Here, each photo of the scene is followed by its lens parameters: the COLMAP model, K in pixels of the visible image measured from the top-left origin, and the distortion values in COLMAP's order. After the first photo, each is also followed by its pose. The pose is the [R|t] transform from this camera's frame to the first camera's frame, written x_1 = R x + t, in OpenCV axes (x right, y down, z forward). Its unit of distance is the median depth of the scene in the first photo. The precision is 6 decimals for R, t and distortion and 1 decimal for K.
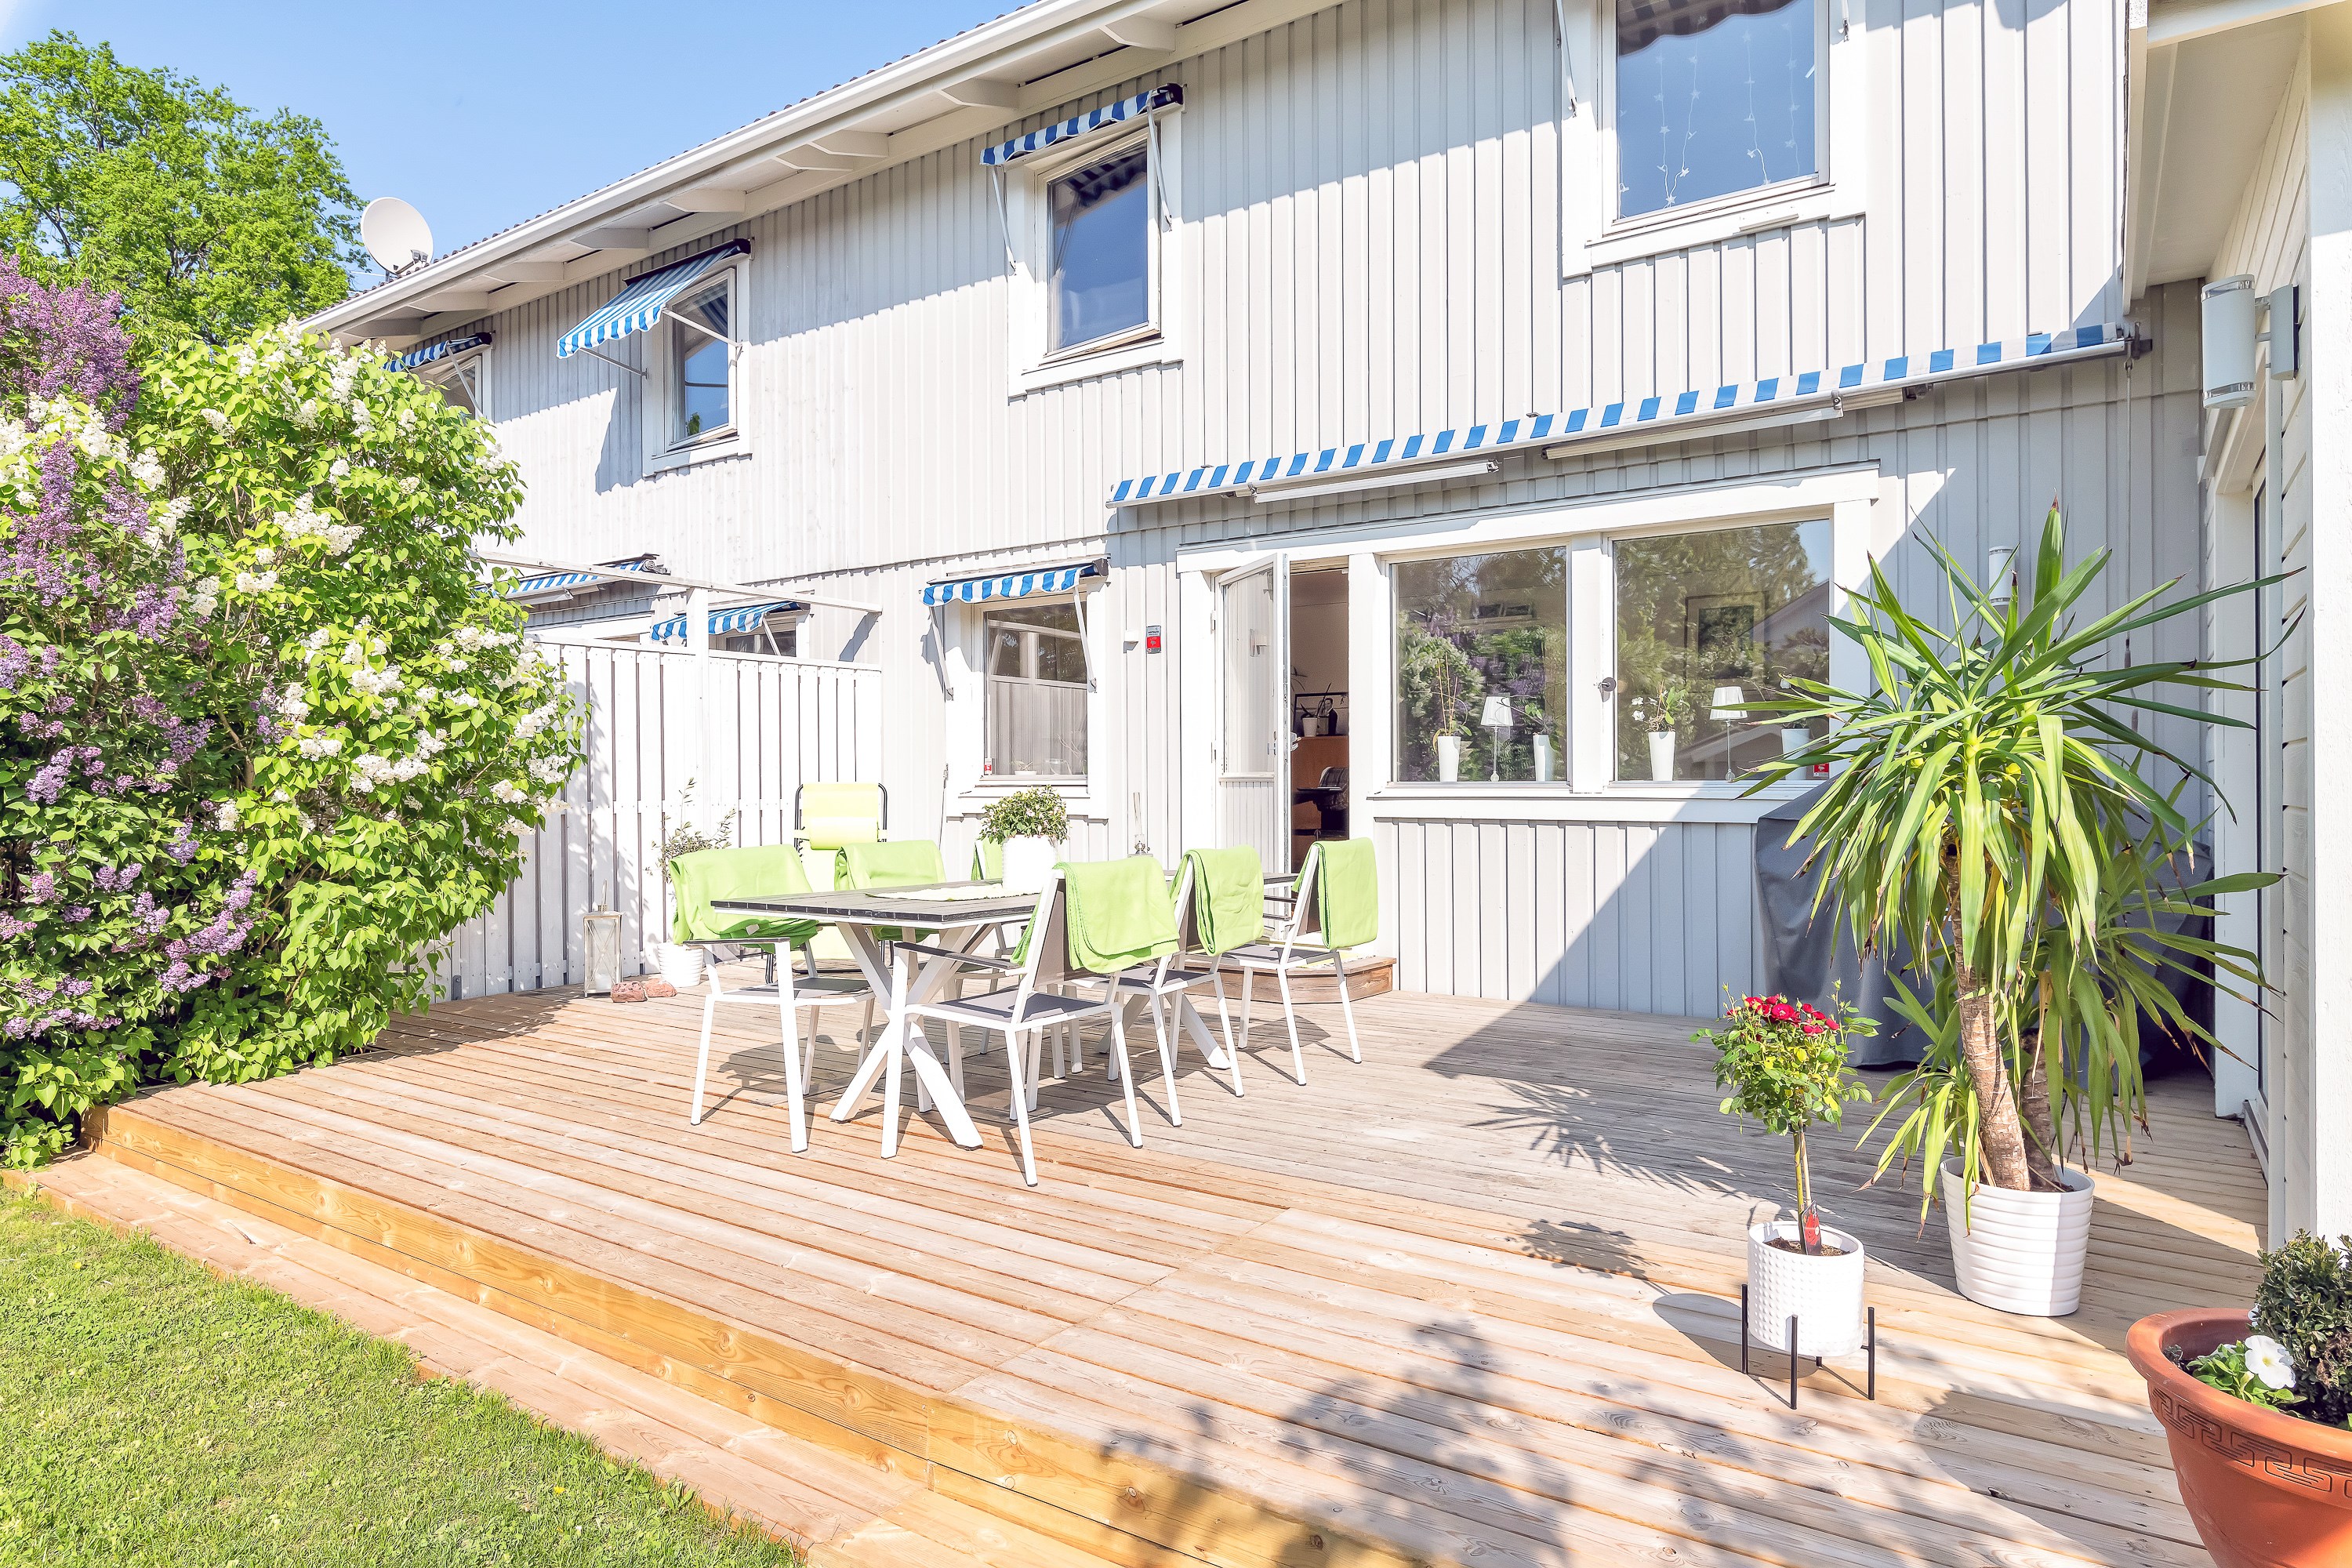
lens RADIAL K [[1345.8, 0, 1214.2], [0, 1345.8, 780.6], [0, 0, 1]] dist [0.006669, -0.001714]
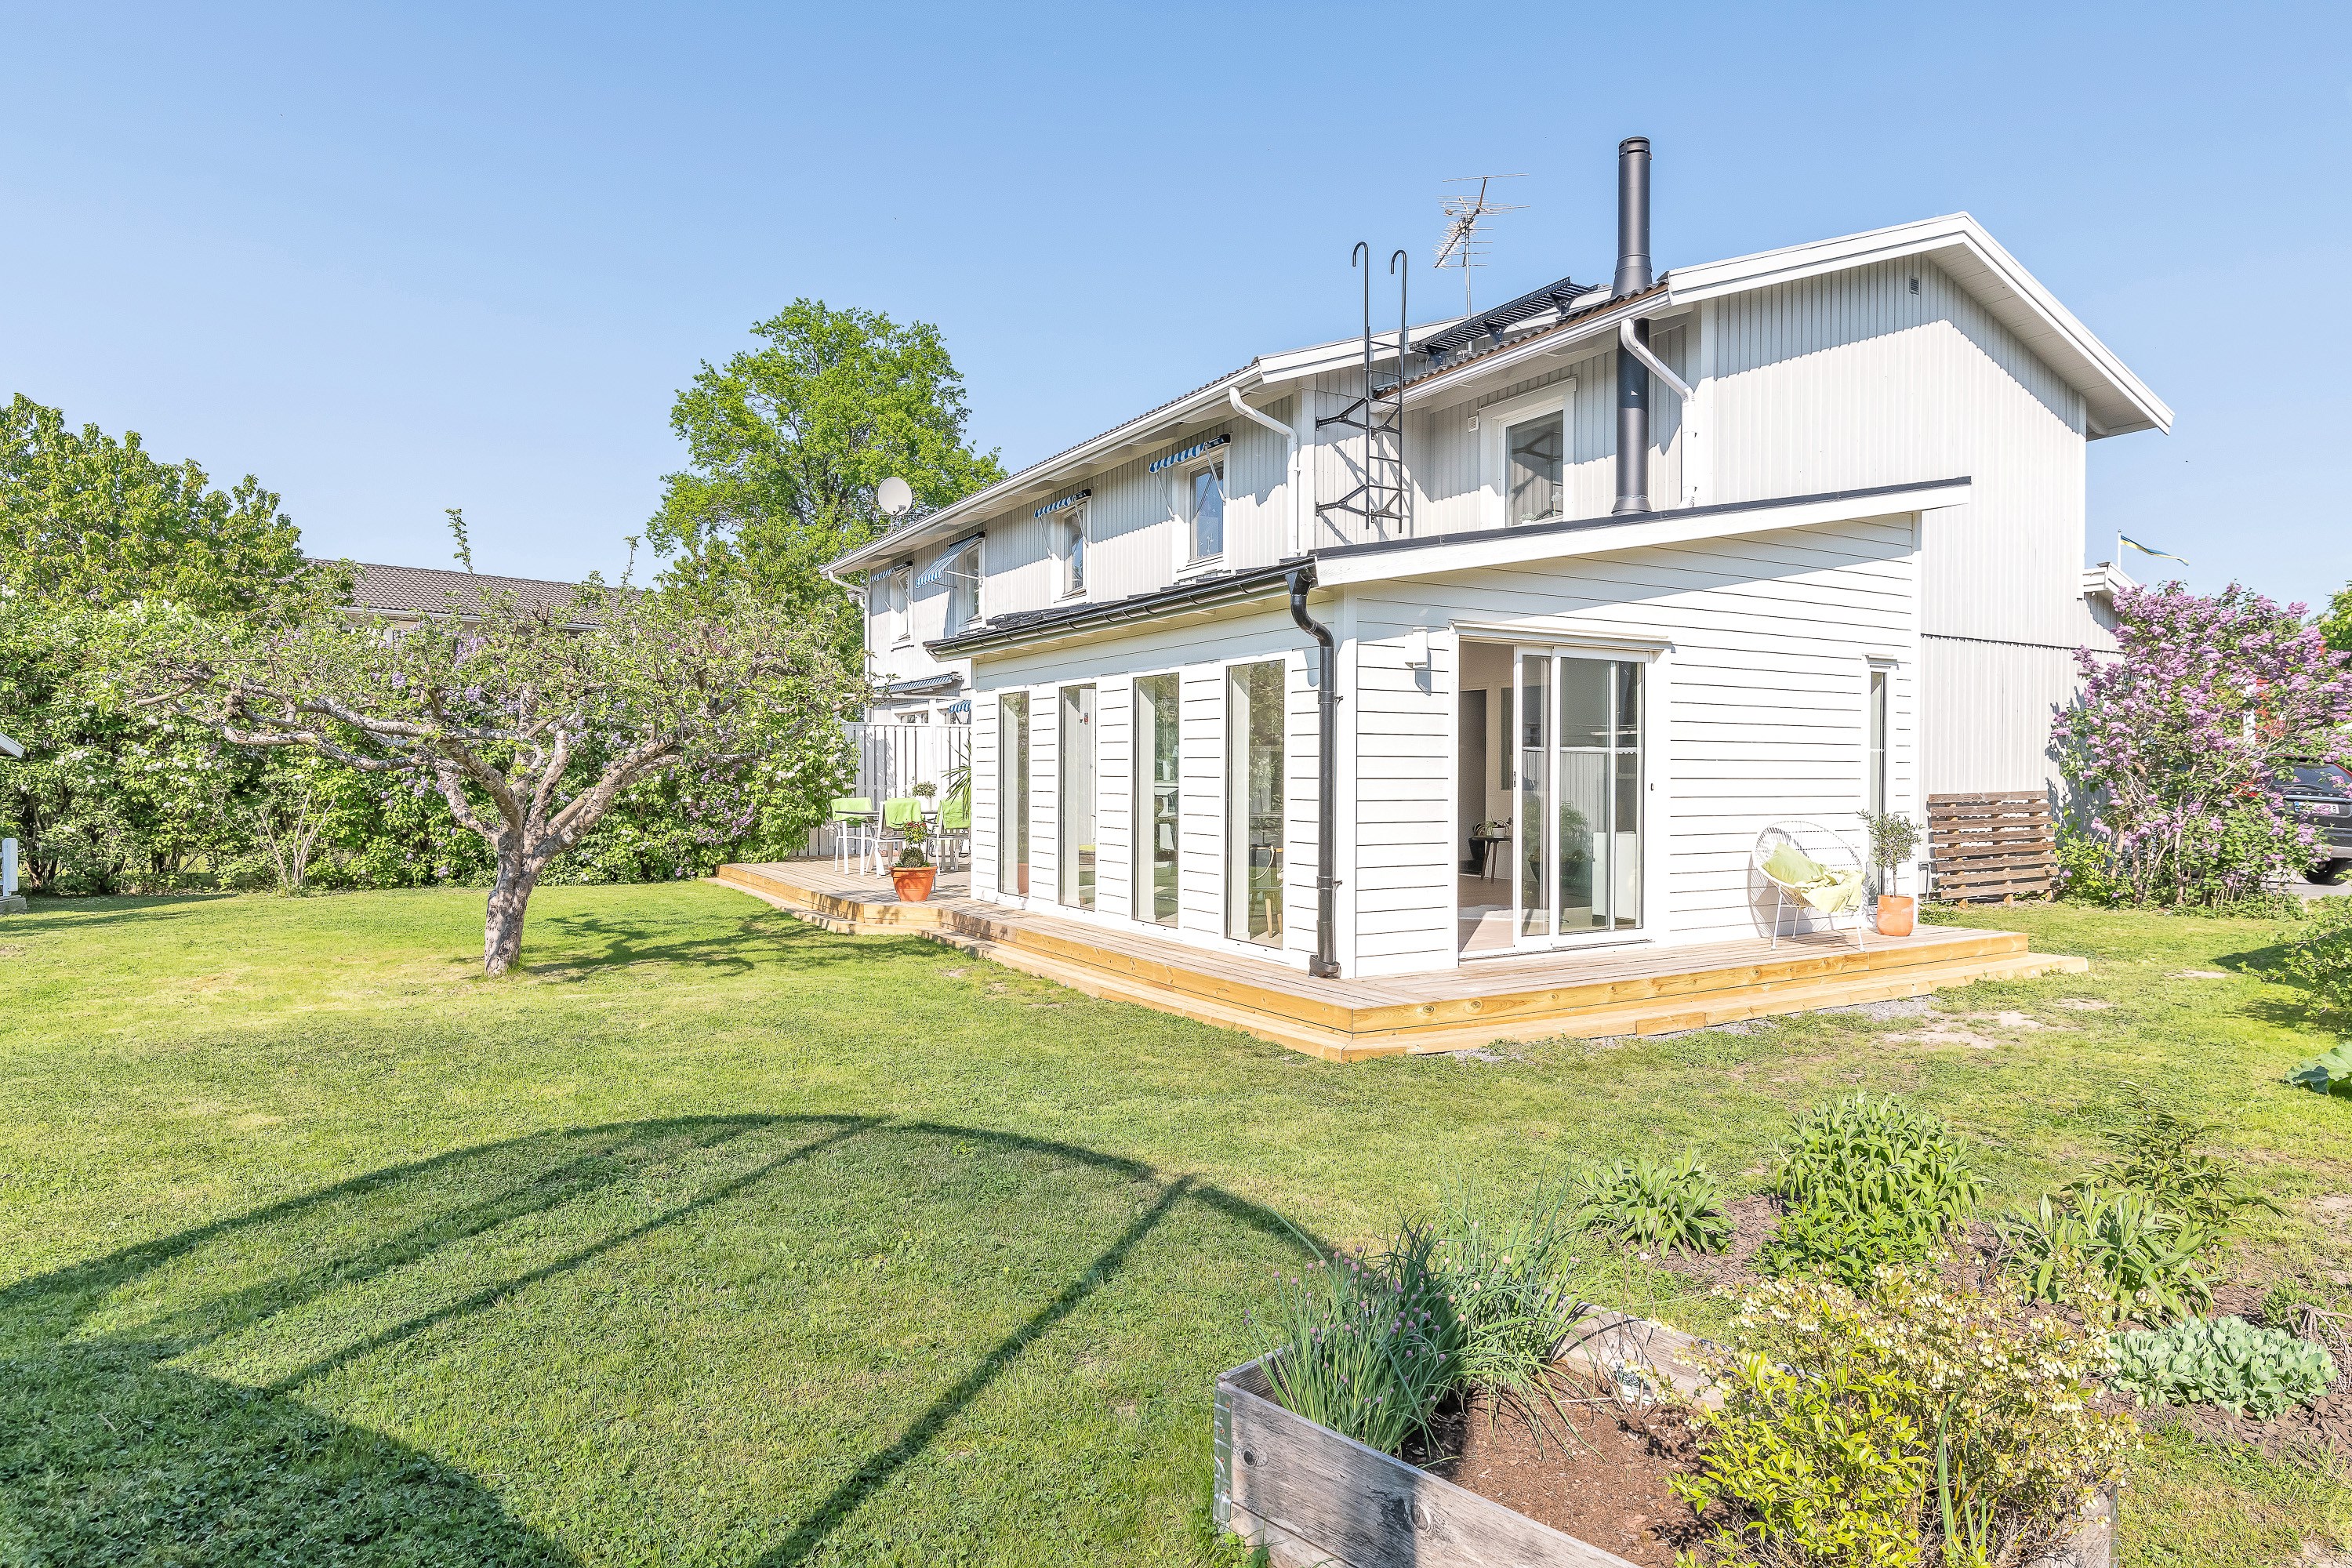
lens RADIAL K [[1345.8, 0, 1196.0], [0, 1345.8, 773.7], [0, 0, 1]] dist [0.006669, -0.001714]
pose [[0.903070, 0.009620, -0.429385, 1.730786], [-0.008245, 0.999953, 0.005063, -0.035328], [0.429413, -0.001032, 0.903108, -1.583499]]
